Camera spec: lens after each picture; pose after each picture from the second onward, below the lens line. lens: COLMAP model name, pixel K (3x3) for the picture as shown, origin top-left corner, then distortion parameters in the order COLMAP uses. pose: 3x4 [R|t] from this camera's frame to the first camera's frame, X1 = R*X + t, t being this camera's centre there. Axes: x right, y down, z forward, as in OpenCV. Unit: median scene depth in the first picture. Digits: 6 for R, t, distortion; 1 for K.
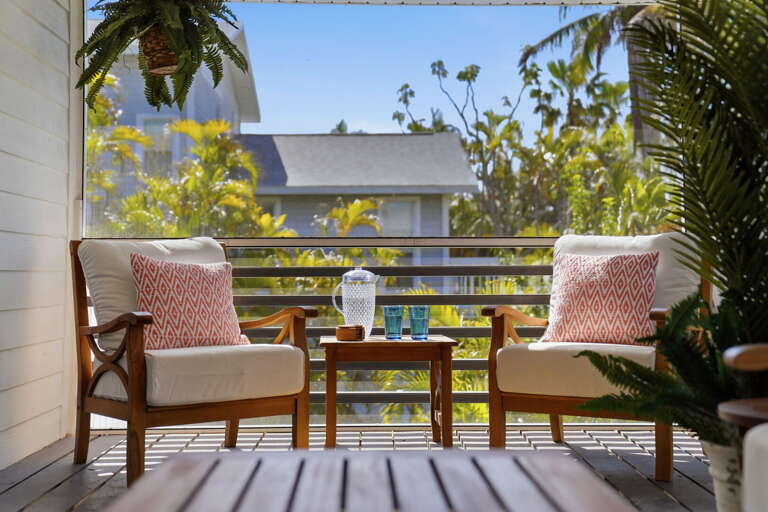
lens RADIAL K [[1084.4, 0, 384.0], [0, 1084.4, 256.0], [0, 0, 1]] dist [0.004945, 0.009066]
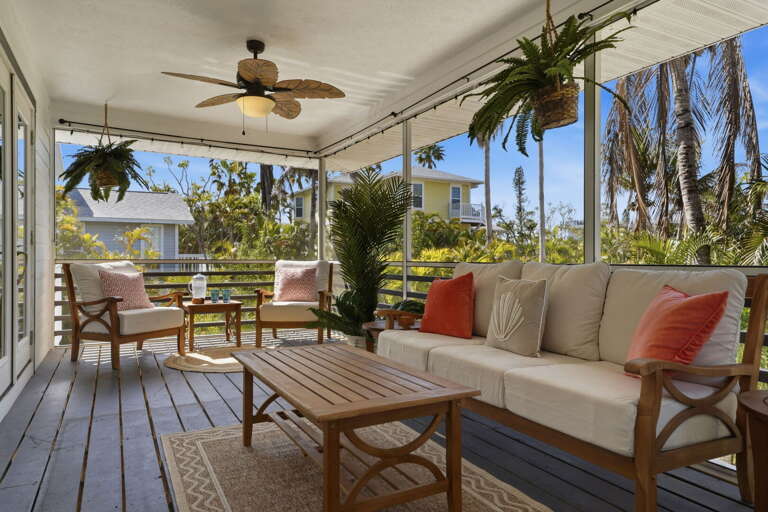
lens RADIAL K [[502.5, 0, 384.0], [0, 502.5, 256.0], [0, 0, 1]] dist [0.001540, -0.003119]
pose [[0.883145, 0.006335, 0.469057, -0.187259], [-0.013244, 0.999847, 0.011431, -0.047321], [-0.468913, -0.016308, 0.883094, -0.207572]]
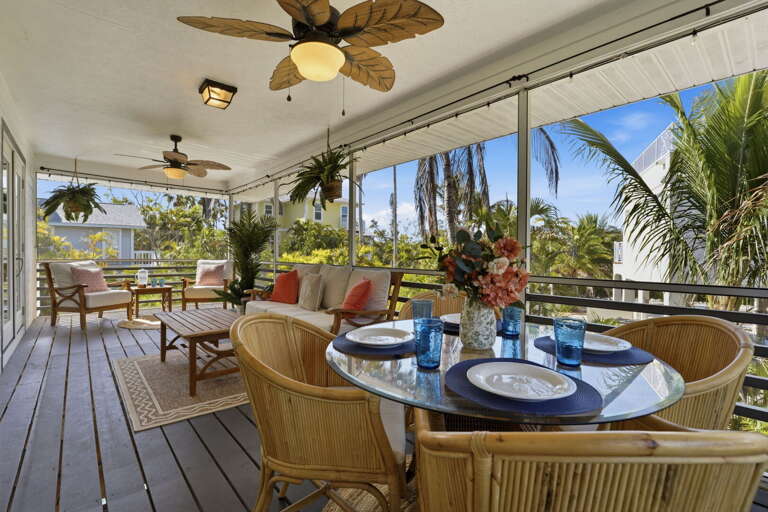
lens RADIAL K [[356.9, 0, 384.0], [0, 356.9, 256.0], [0, 0, 1]] dist [-0.018065, 0.000148]
pose [[0.757995, 0.004667, 0.652244, -0.194084], [-0.023437, 0.999524, 0.020085, -0.079706], [-0.651839, -0.030511, 0.757743, -0.520054]]
